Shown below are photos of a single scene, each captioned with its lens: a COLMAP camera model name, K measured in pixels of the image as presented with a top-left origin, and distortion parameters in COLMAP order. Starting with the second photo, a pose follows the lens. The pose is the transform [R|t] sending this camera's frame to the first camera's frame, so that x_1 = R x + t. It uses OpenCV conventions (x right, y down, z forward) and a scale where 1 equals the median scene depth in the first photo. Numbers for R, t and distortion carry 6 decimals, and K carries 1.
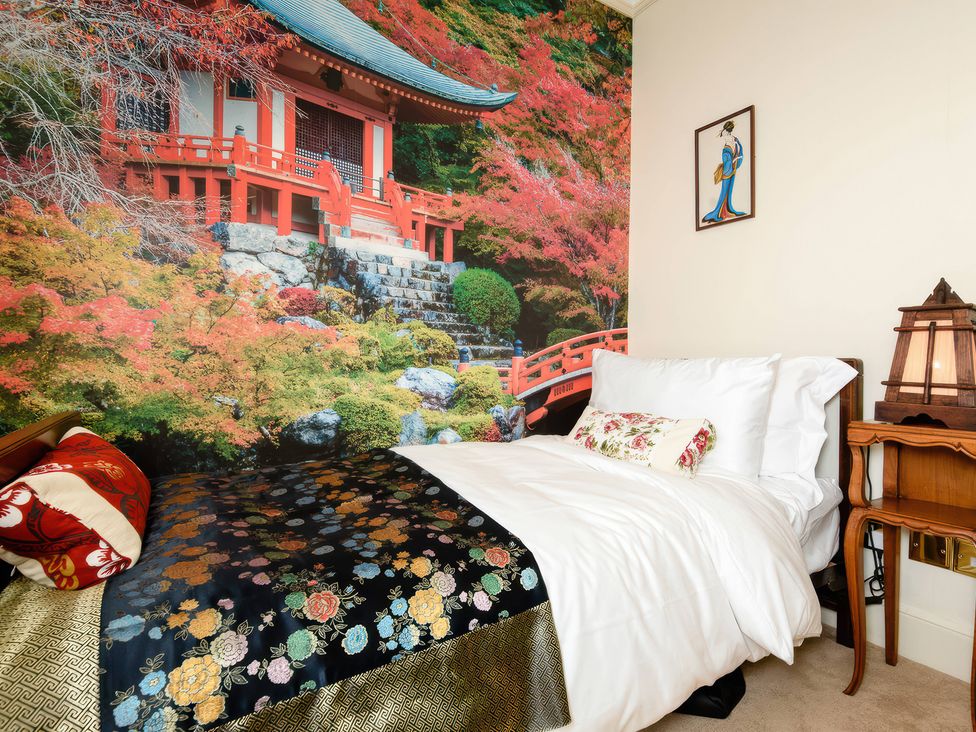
lens RADIAL K [[509.3, 0, 487.8], [0, 509.3, 361.5], [0, 0, 1]] dist [0.038964, -0.031940]
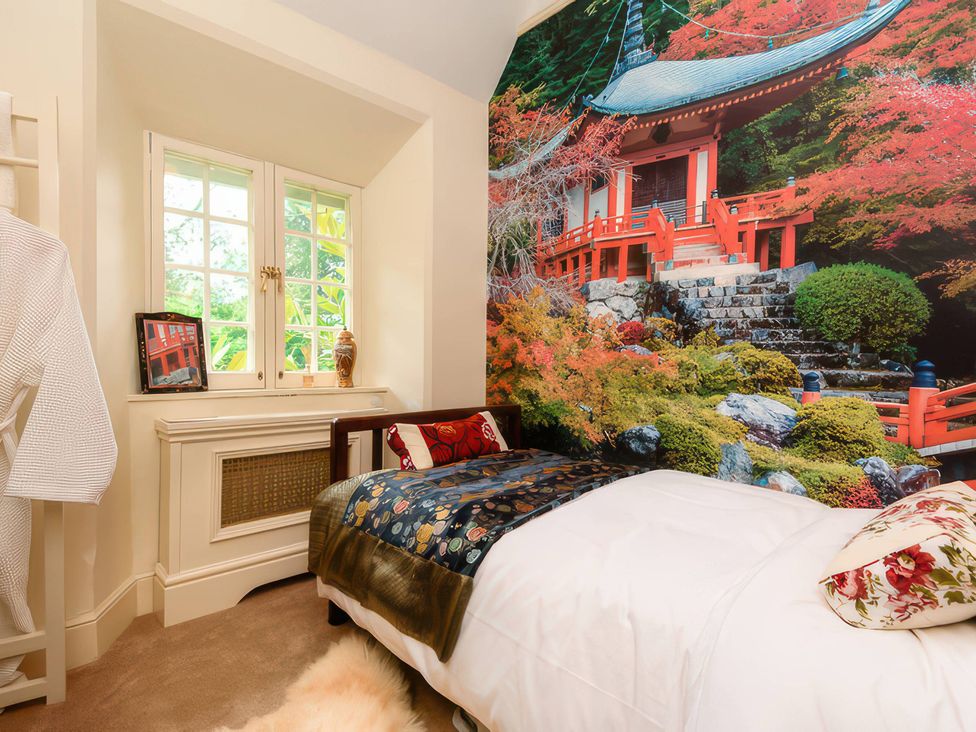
lens RADIAL K [[509.3, 0, 487.8], [0, 509.3, 361.5], [0, 0, 1]] dist [0.038964, -0.031940]
pose [[0.166512, -0.006354, -0.986019, 0.716533], [-0.024278, 0.999650, -0.010541, -0.025982], [0.985740, 0.025694, 0.166299, 0.431247]]
